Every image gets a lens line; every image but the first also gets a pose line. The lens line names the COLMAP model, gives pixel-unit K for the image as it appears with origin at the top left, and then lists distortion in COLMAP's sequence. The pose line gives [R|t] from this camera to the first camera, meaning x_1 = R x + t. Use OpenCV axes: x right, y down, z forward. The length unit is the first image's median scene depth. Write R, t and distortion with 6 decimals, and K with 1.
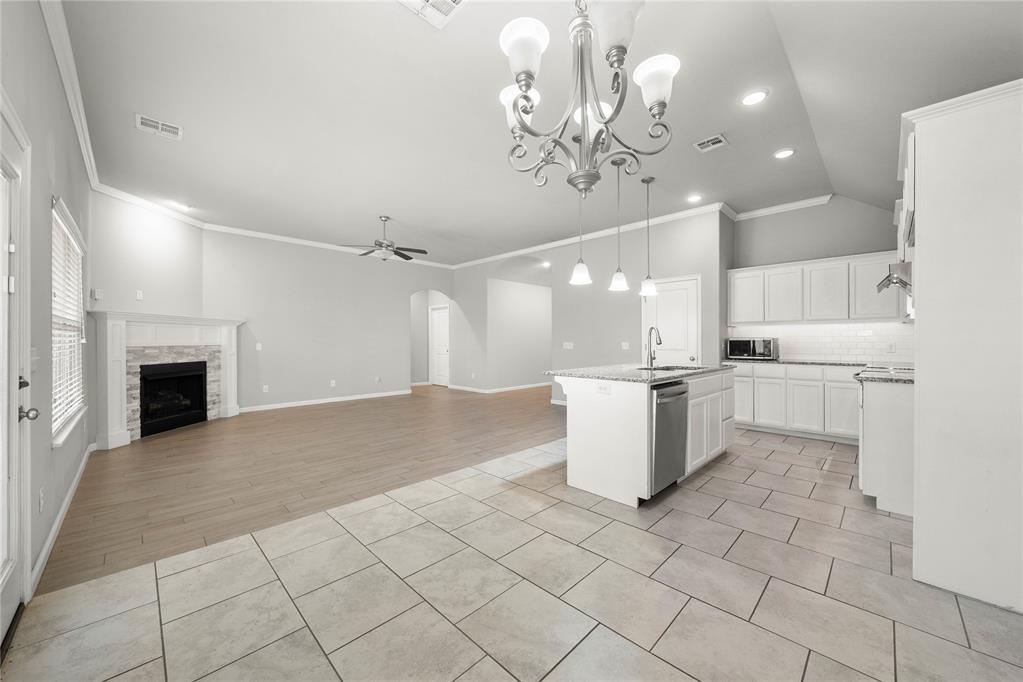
lens RADIAL K [[380.5, 0, 517.8], [0, 380.5, 341.9], [0, 0, 1]] dist [-0.001177, -0.000073]
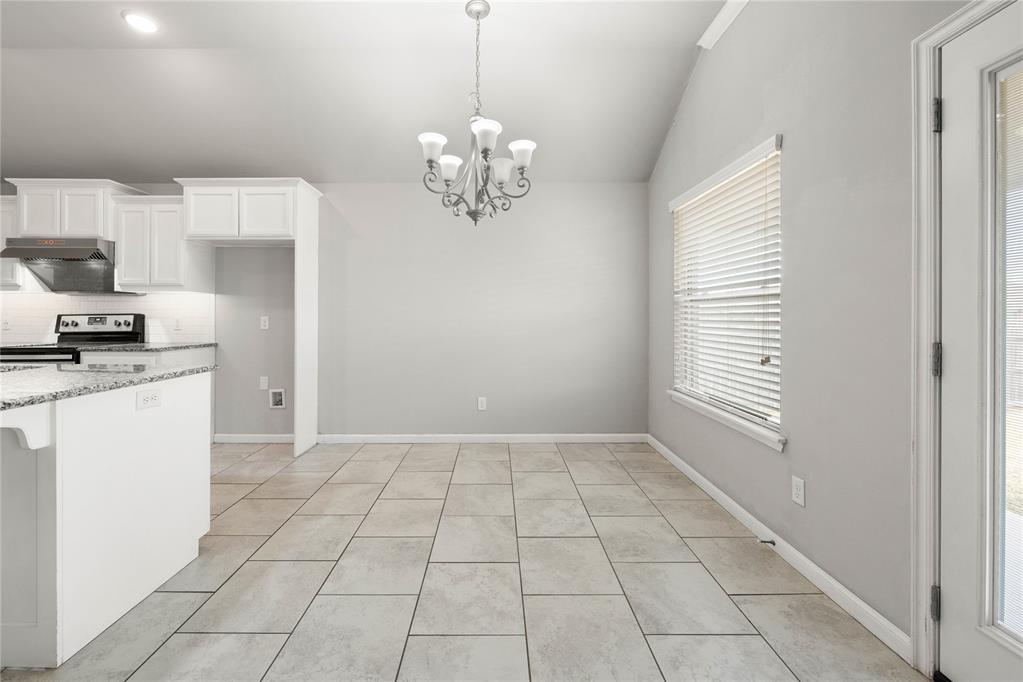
lens RADIAL K [[404.7, 0, 495.0], [0, 404.7, 315.4], [0, 0, 1]] dist [-0.001589, -0.000294]
pose [[-0.699675, 0.003574, 0.714452, -0.308638], [0.002648, 0.999994, -0.002409, 0.002967], [-0.714456, 0.000206, -0.699680, 0.595674]]
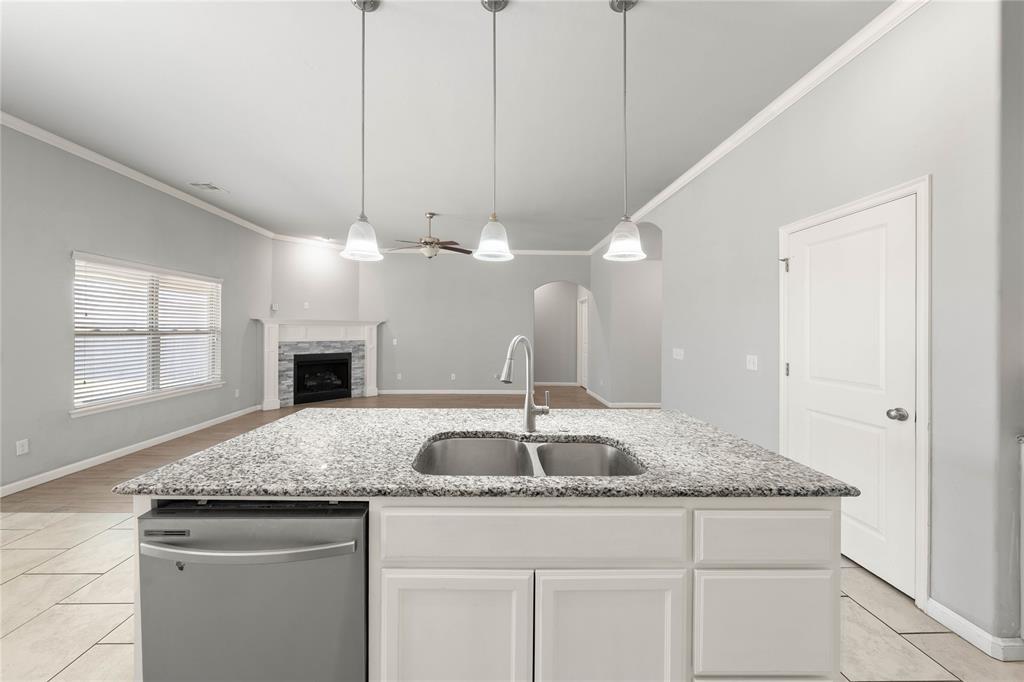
lens RADIAL K [[355.3, 0, 503.3], [0, 355.3, 329.8], [0, 0, 1]] dist [0.000035, 0.000001]
pose [[0.711709, 0.006326, -0.702446, 0.477512], [-0.010659, 0.999942, -0.001794, -0.035564], [0.702393, 0.008764, 0.711735, 0.546949]]
